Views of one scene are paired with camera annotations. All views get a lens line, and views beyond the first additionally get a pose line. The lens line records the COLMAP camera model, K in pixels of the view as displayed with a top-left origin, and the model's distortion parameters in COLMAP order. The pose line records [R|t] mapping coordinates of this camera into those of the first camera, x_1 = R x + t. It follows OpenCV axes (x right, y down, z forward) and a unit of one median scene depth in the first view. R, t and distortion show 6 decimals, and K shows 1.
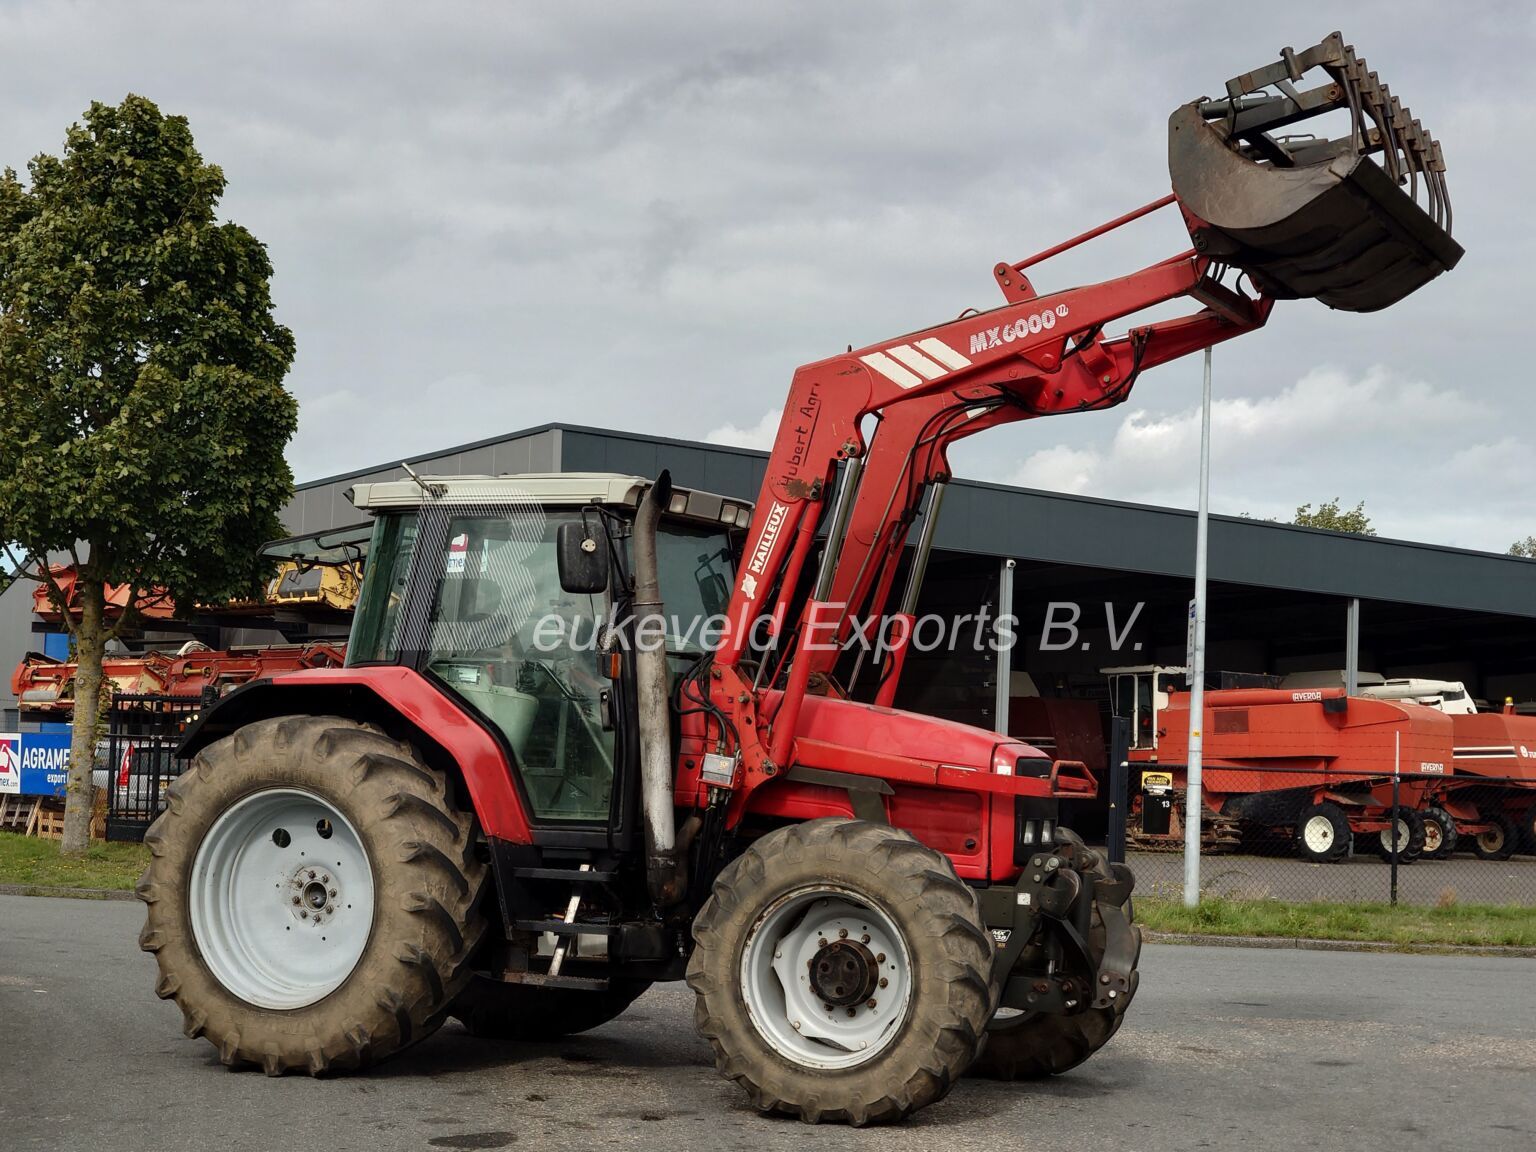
lens RADIAL K [[2673.2, 0, 789.1], [0, 2673.2, 596.2], [0, 0, 1]] dist [0.011450, 0.000162]
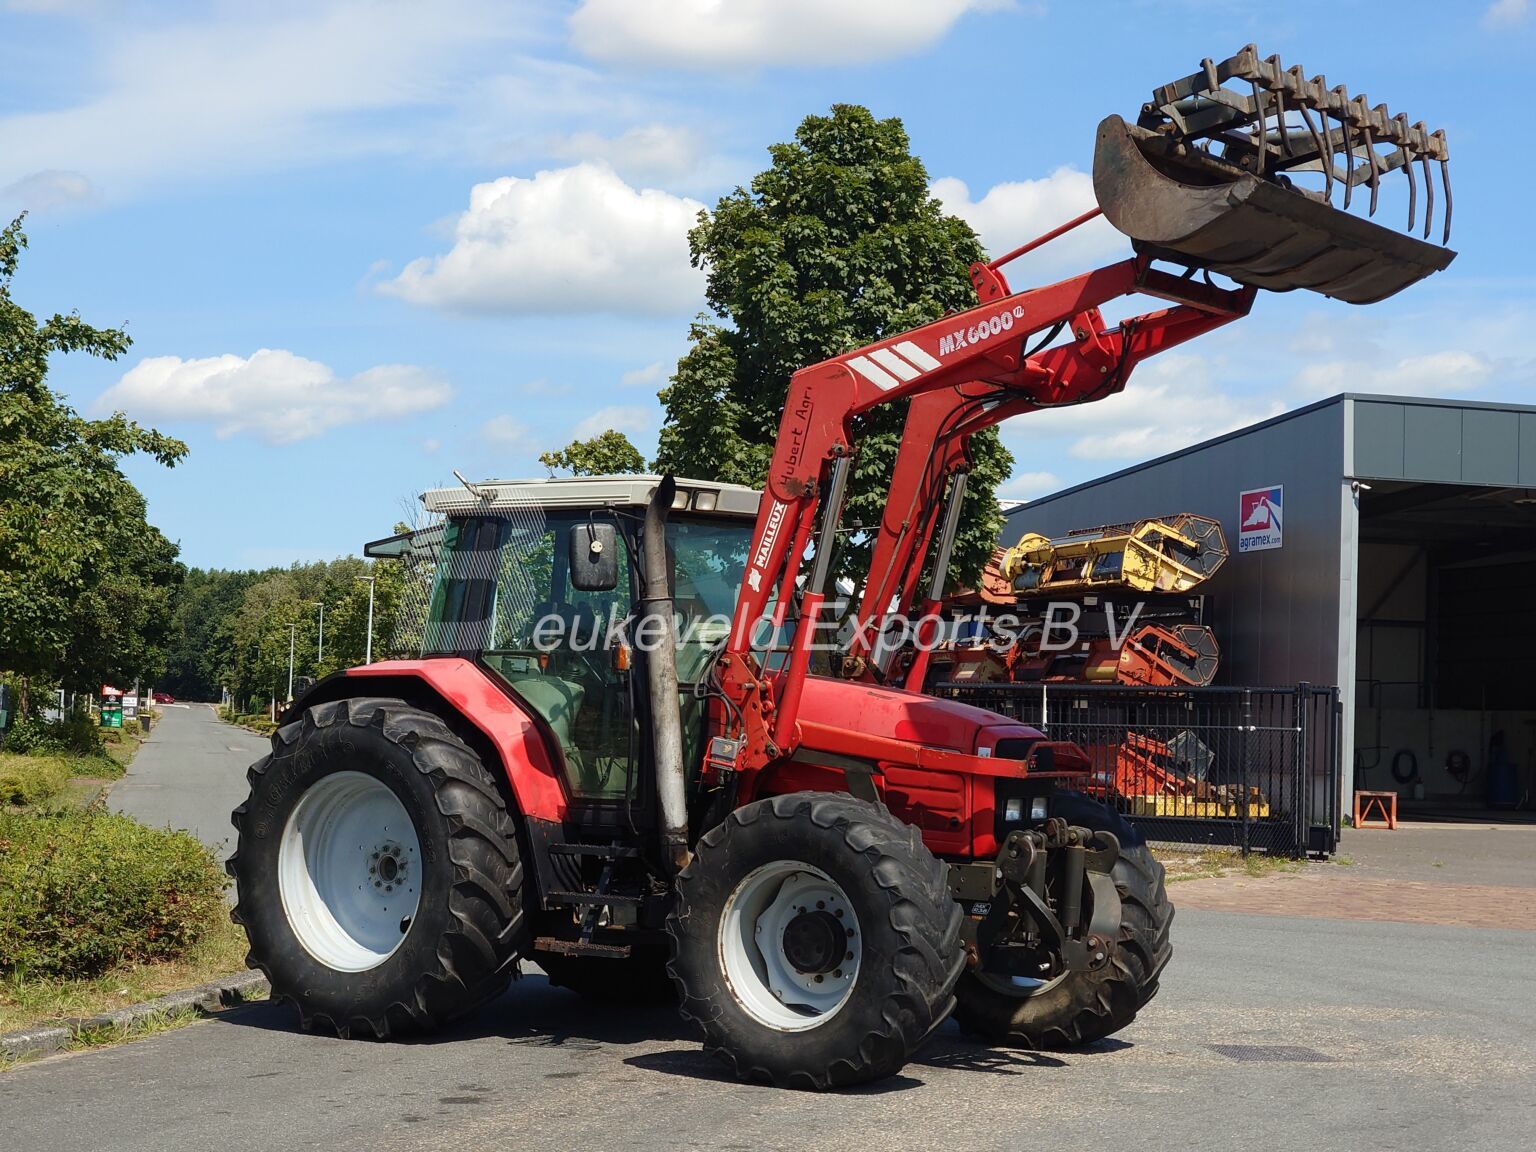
lens RADIAL K [[2649.8, 0, 775.3], [0, 2649.8, 602.2], [0, 0, 1]] dist [-0.031974, 0.153507]
pose [[0.980629, -0.018681, -0.194979, 0.198303], [0.023575, 0.999462, 0.022809, -0.018596], [0.194448, -0.026964, 0.980542, -0.032297]]
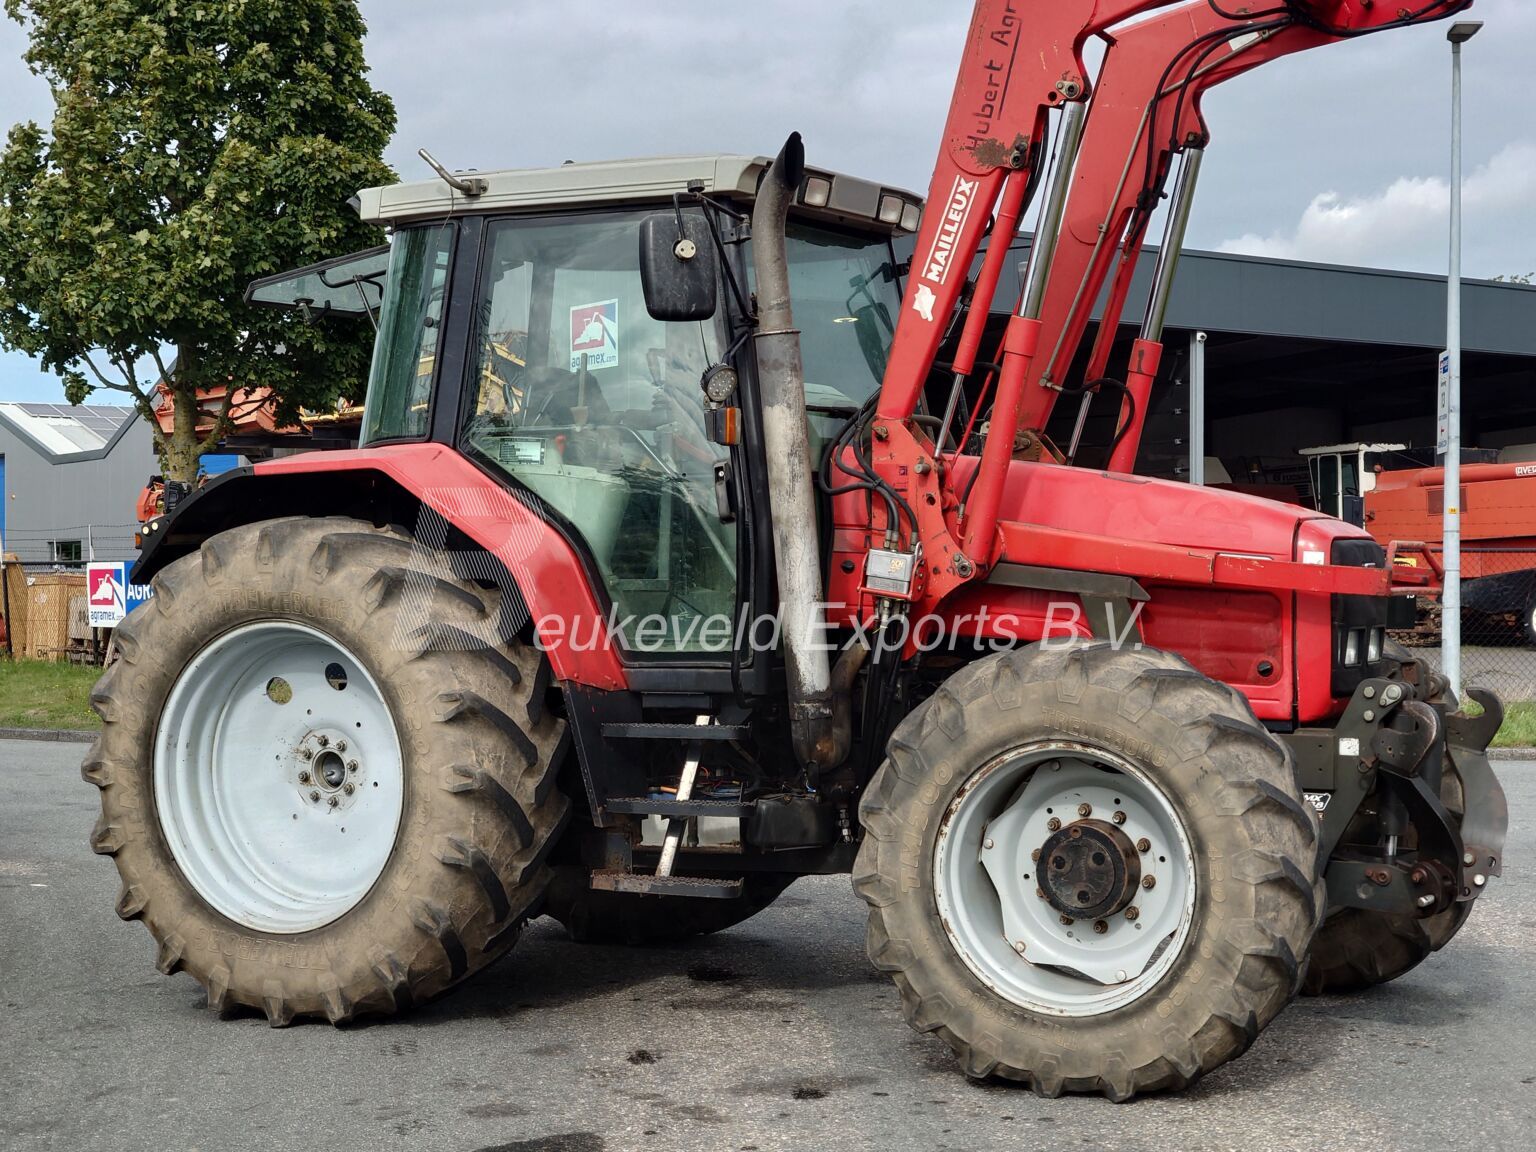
lens RADIAL K [[2680.4, 0, 804.4], [0, 2680.4, 635.8], [0, 0, 1]] dist [-0.014940, 0.080097]
pose [[0.997627, -0.035083, -0.059238, -0.007947], [0.040140, 0.995446, 0.086463, 0.020529], [0.055935, -0.088635, 0.994492, 0.311154]]
